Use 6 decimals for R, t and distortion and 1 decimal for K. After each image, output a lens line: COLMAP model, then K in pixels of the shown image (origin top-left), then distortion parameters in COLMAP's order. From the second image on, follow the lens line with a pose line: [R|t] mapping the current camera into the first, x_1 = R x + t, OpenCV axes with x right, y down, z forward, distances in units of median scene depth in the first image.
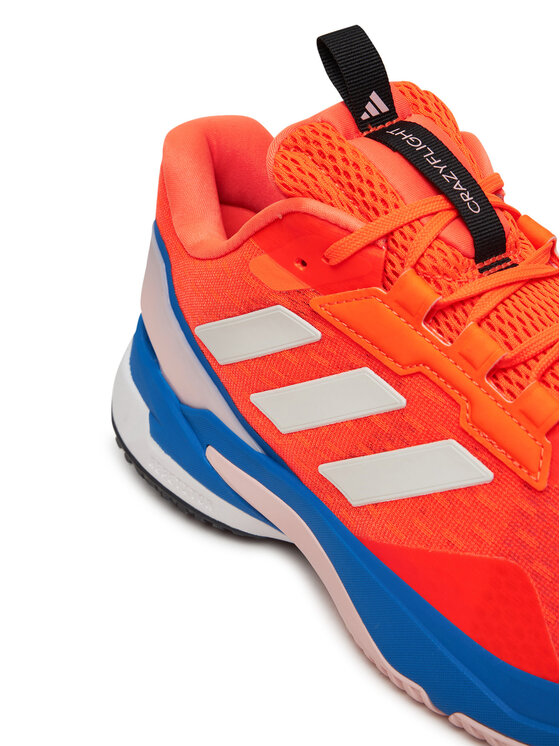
lens RADIAL K [[1321.2, 0, 280.0], [0, 1321.2, 373.0], [0, 0, 1]] dist [-0.061125, -0.067072]
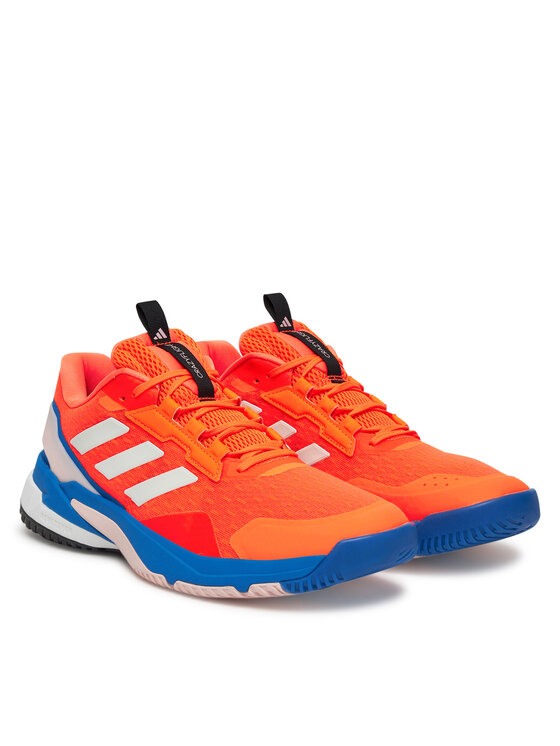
lens RADIAL K [[1465.6, 0, 280.0], [0, 1465.6, 373.0], [0, 0, 1]] dist [-0.259035, -0.021599]
pose [[0.994364, 0.065220, 0.083580, 0.072947], [-0.035440, 0.947518, -0.317732, 0.661994], [-0.099916, 0.312979, 0.944490, -1.387760]]
